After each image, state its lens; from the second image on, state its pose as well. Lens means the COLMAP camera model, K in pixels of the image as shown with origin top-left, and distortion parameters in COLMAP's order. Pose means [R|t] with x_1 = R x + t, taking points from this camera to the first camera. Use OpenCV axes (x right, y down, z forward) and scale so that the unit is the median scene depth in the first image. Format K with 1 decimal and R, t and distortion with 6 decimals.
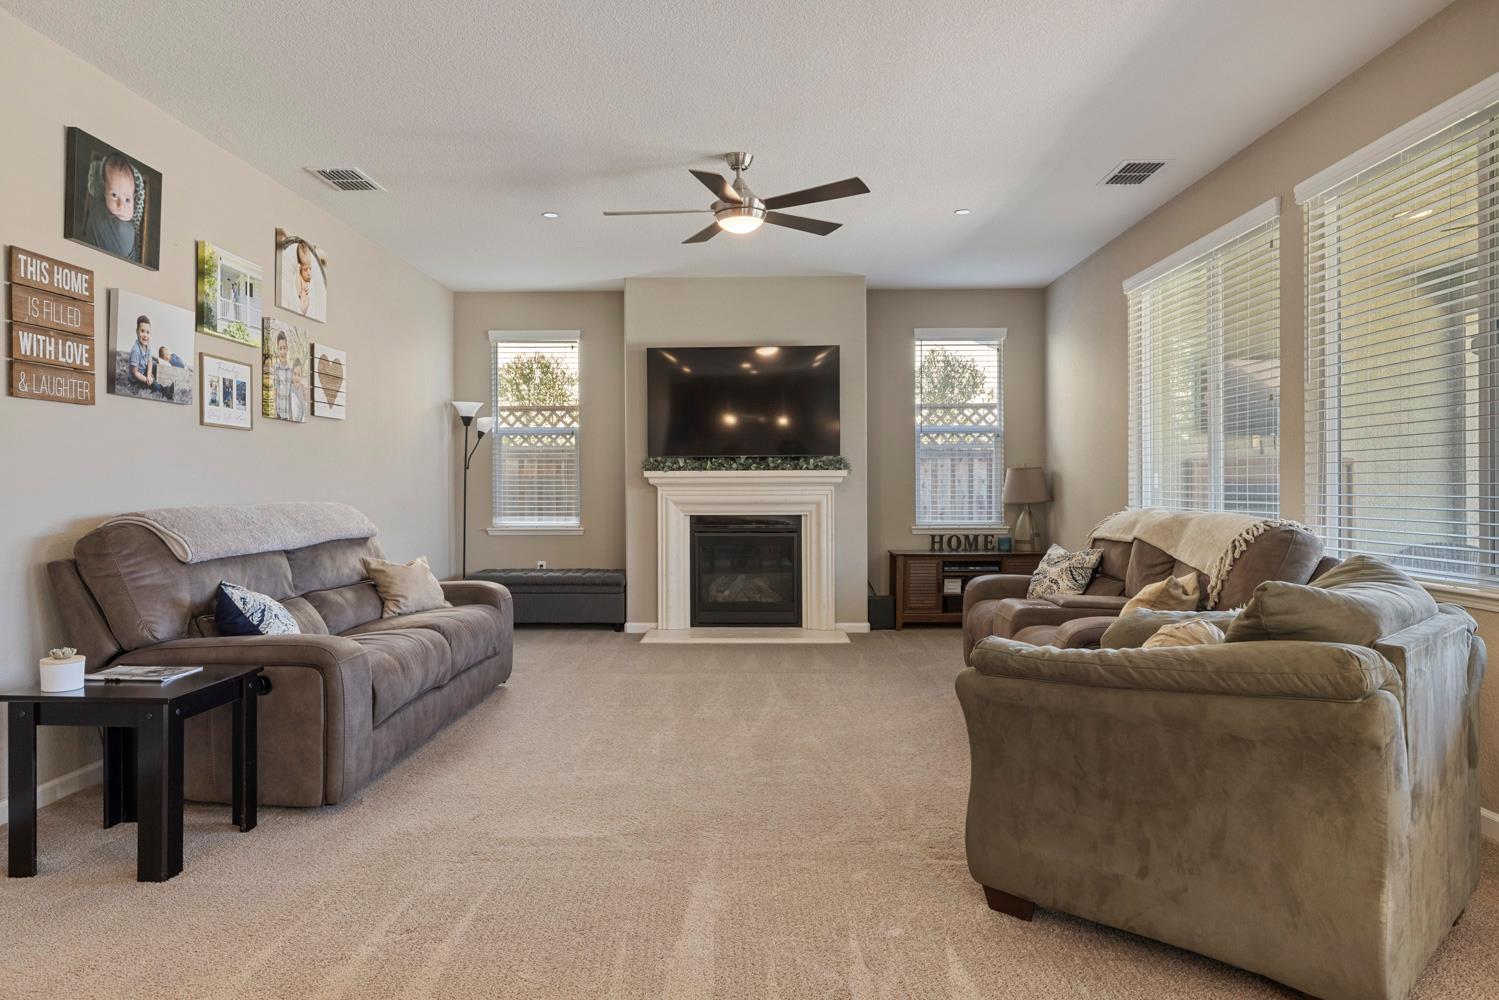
lens RADIAL K [[968.7, 0, 747.9], [0, 968.7, 495.8], [0, 0, 1]] dist [-0.006459, 0.000463]
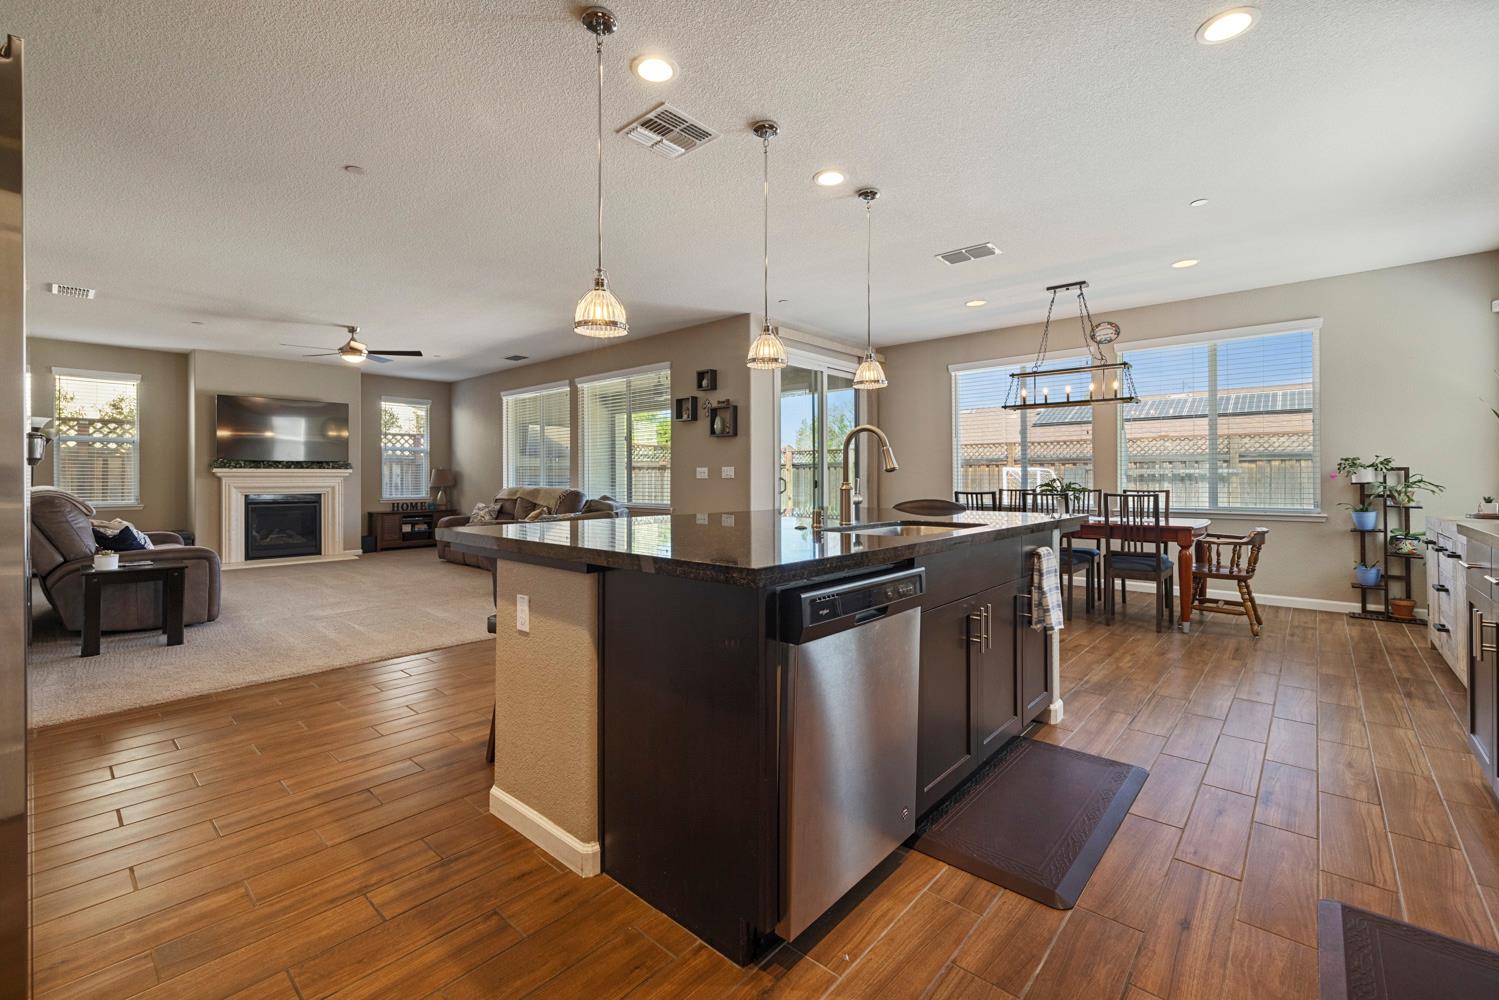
lens RADIAL K [[641.5, 0, 745.1], [0, 641.5, 478.2], [0, 0, 1]] dist [0.000981, -0.000286]
pose [[0.660315, 0.002283, 0.750986, -0.399278], [0.006243, 0.999944, -0.008530, 0.007157], [-0.750963, 0.010321, 0.660263, -0.491809]]
